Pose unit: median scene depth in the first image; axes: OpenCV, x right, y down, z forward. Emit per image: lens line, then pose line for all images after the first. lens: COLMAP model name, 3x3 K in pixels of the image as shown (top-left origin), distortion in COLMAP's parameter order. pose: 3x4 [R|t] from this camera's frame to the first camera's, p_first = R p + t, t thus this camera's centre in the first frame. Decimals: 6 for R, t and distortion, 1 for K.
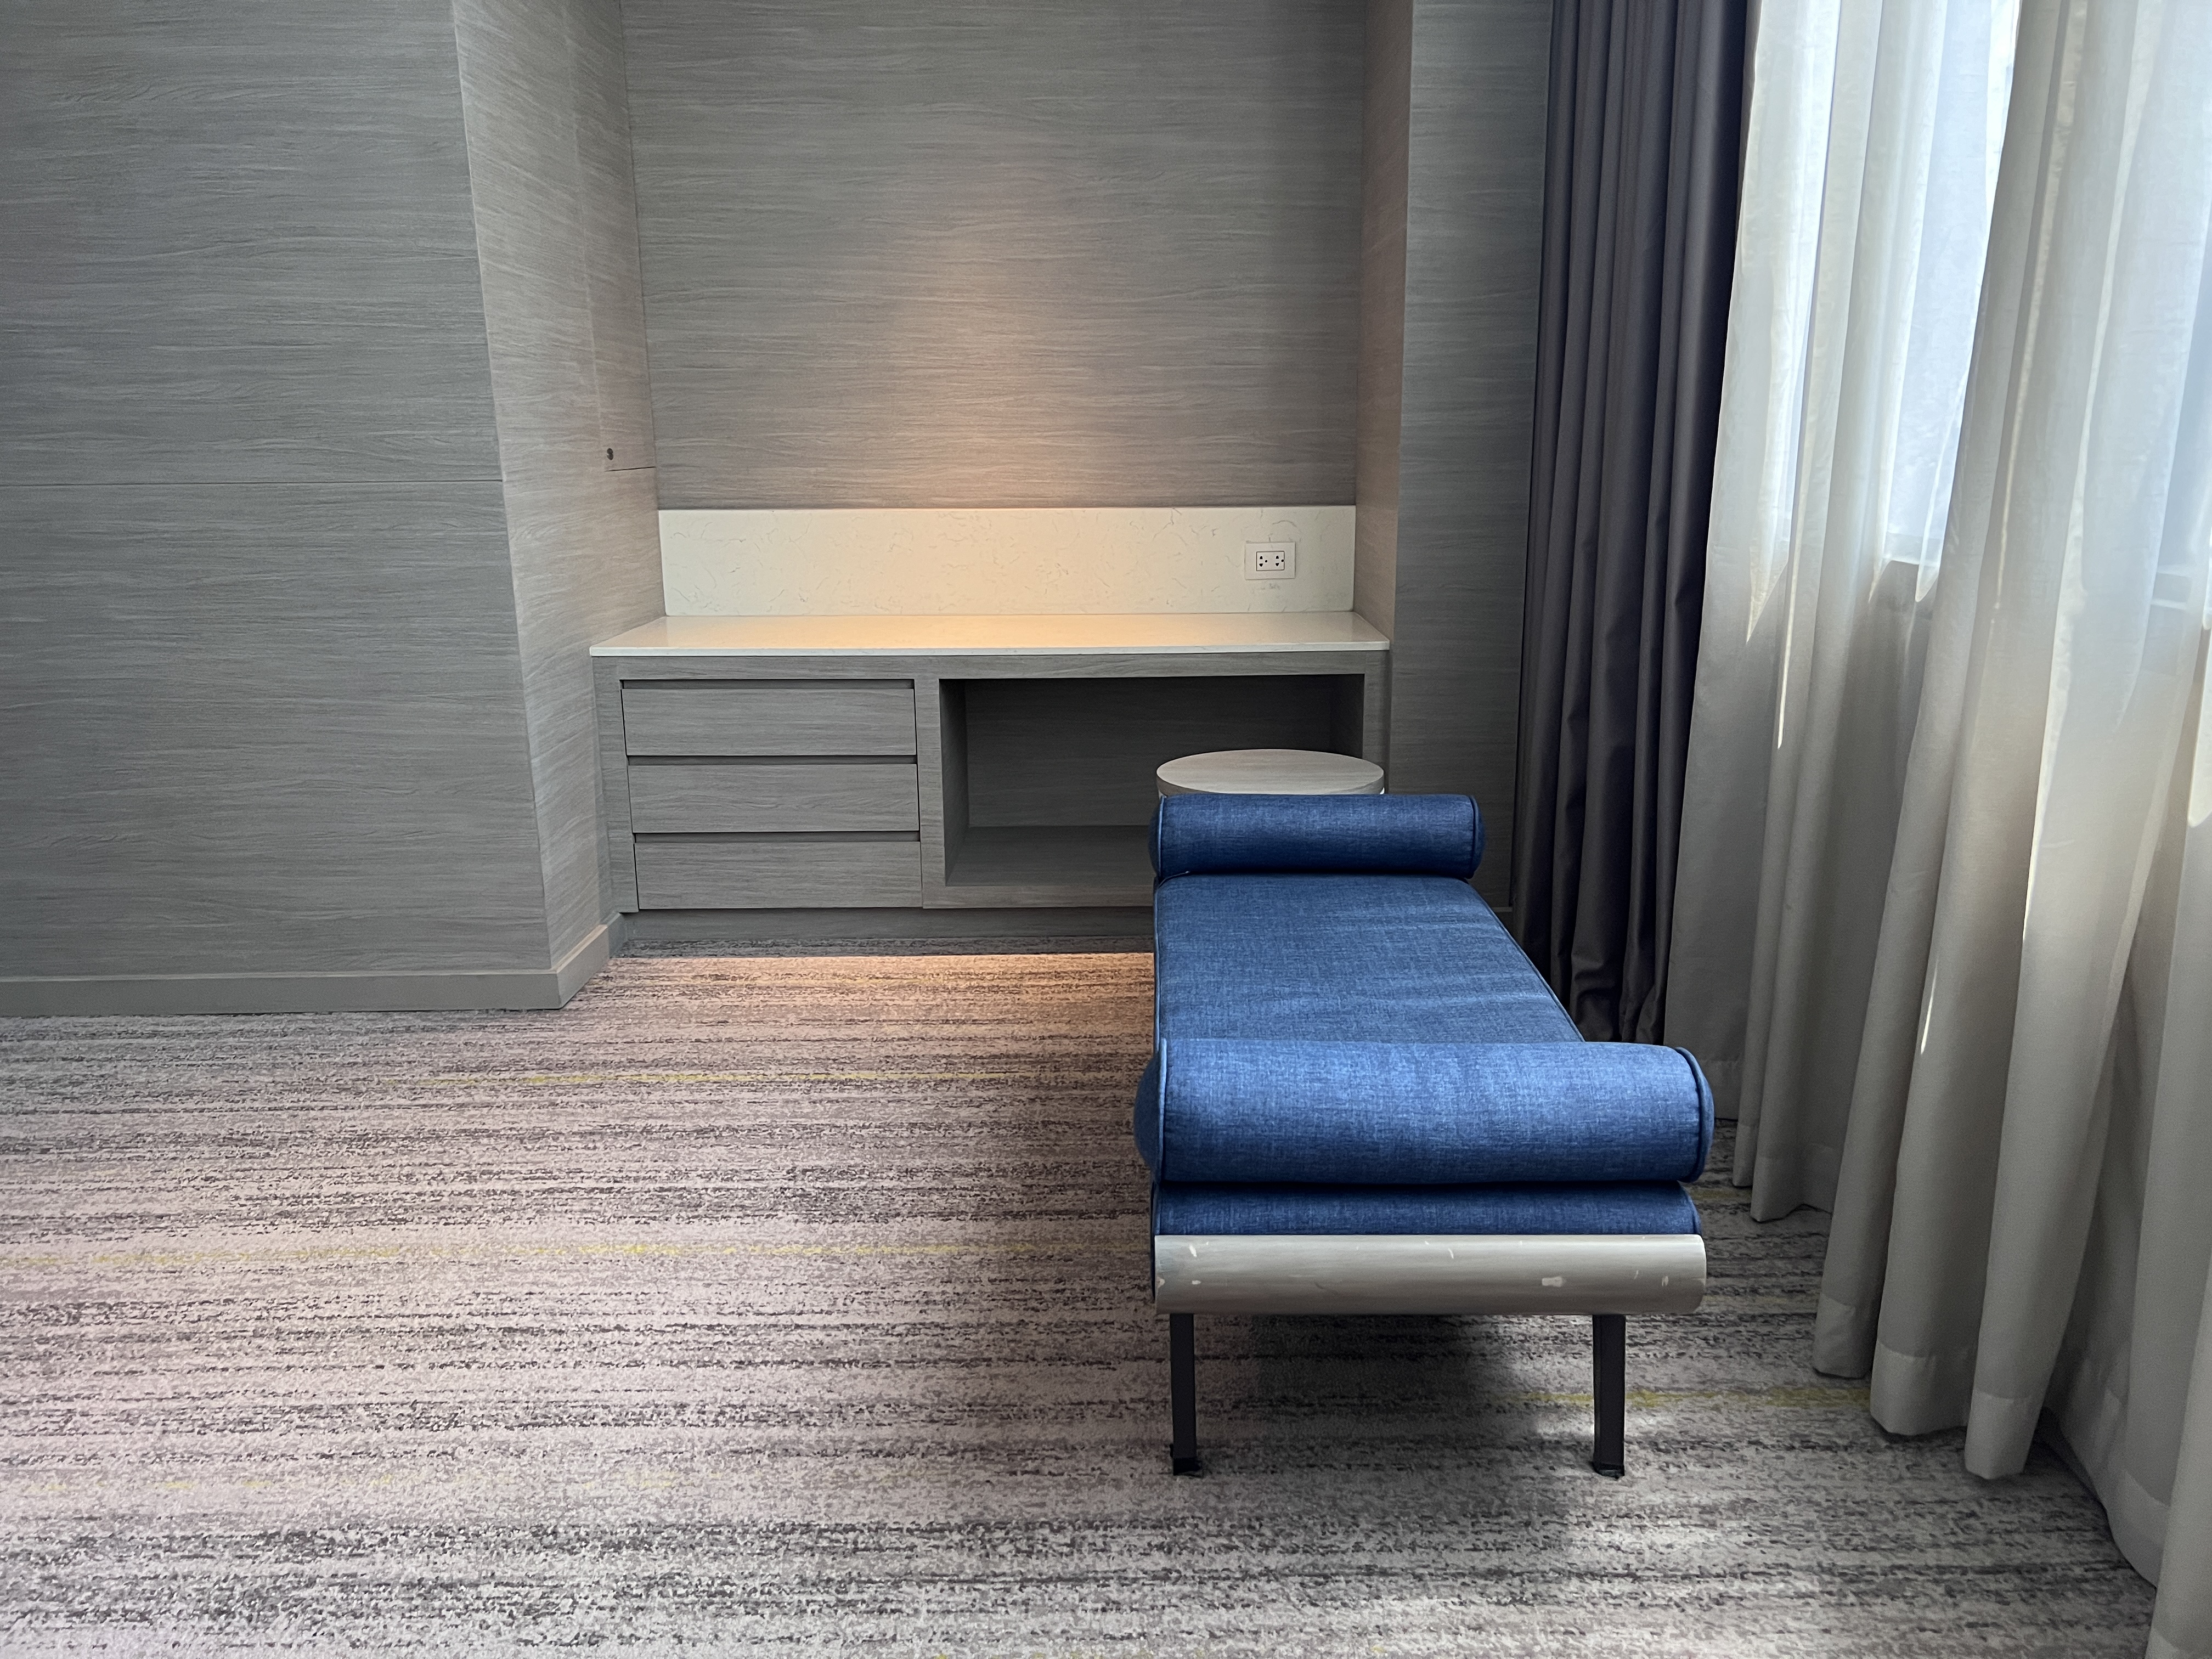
lens RADIAL K [[1667.3, 0, 1108.3], [0, 1667.3, 841.4], [0, 0, 1]] dist [0.040105, -0.060610]
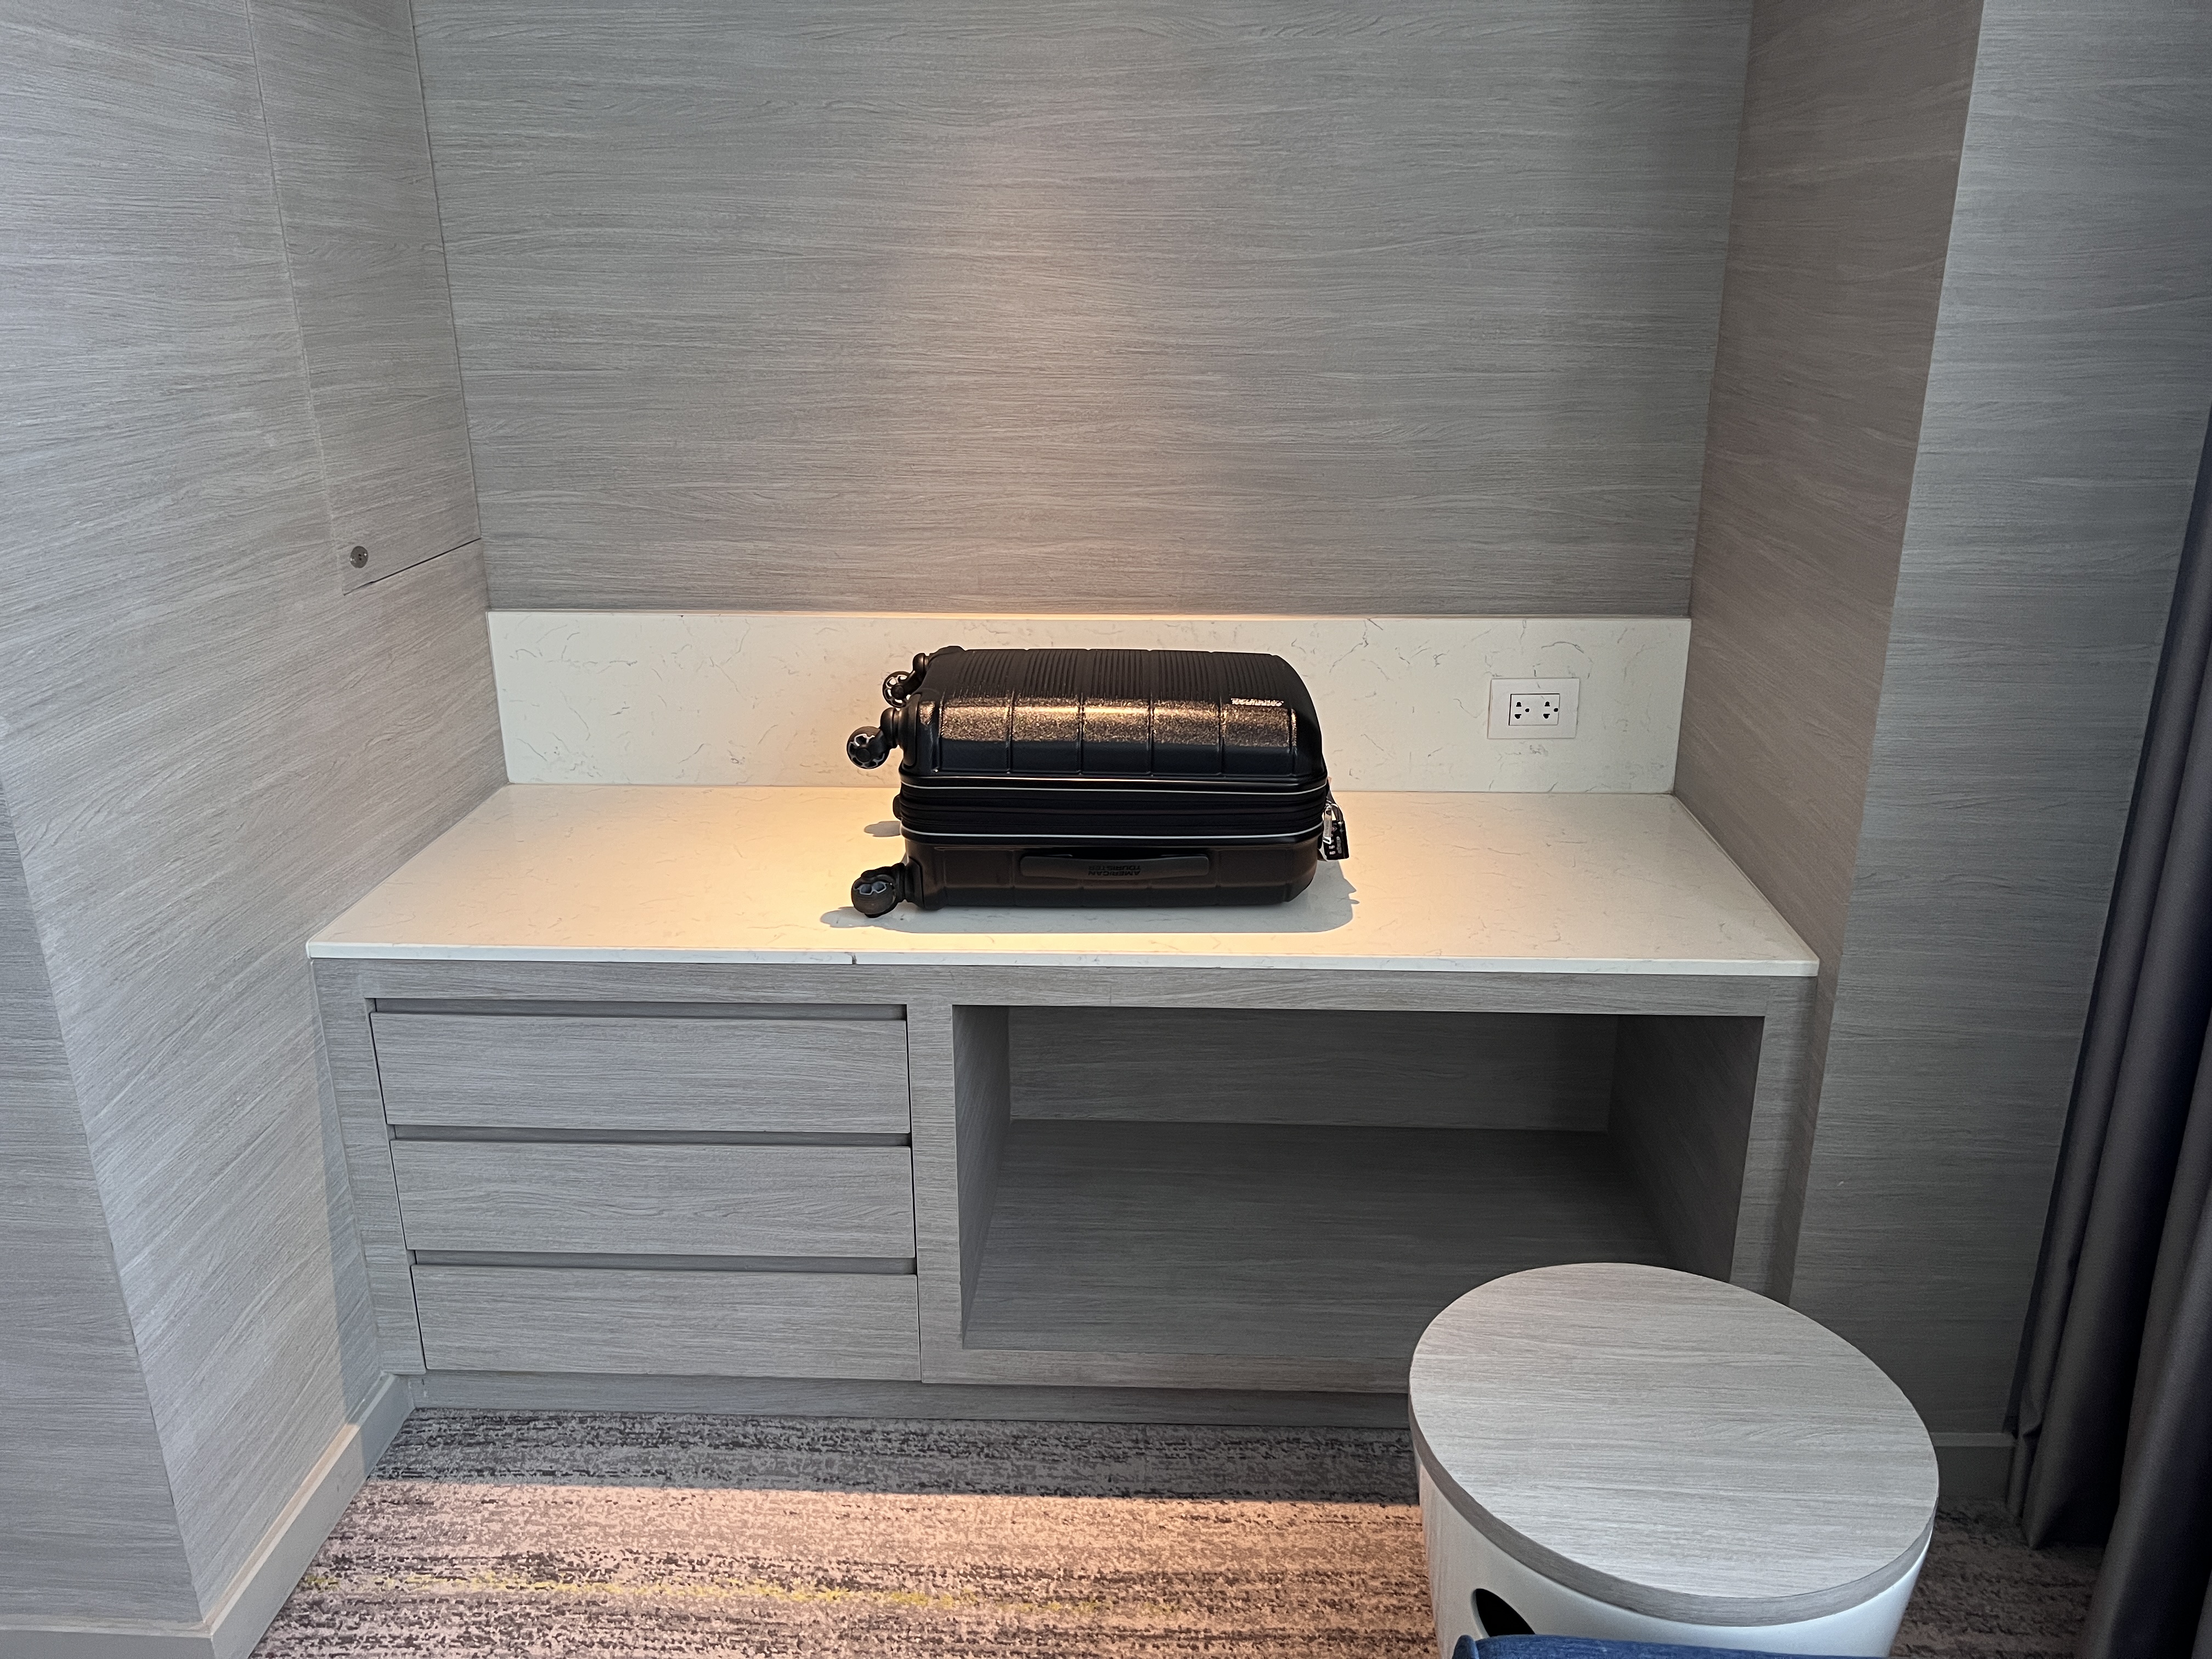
lens RADIAL K [[1667.3, 0, 1104.7], [0, 1667.3, 821.4], [0, 0, 1]] dist [0.040105, -0.060610]
pose [[0.999210, 0.017627, -0.035607, -0.033729], [-0.014390, 0.995909, 0.089207, -0.198817], [0.037034, -0.088624, 0.995376, 0.460084]]
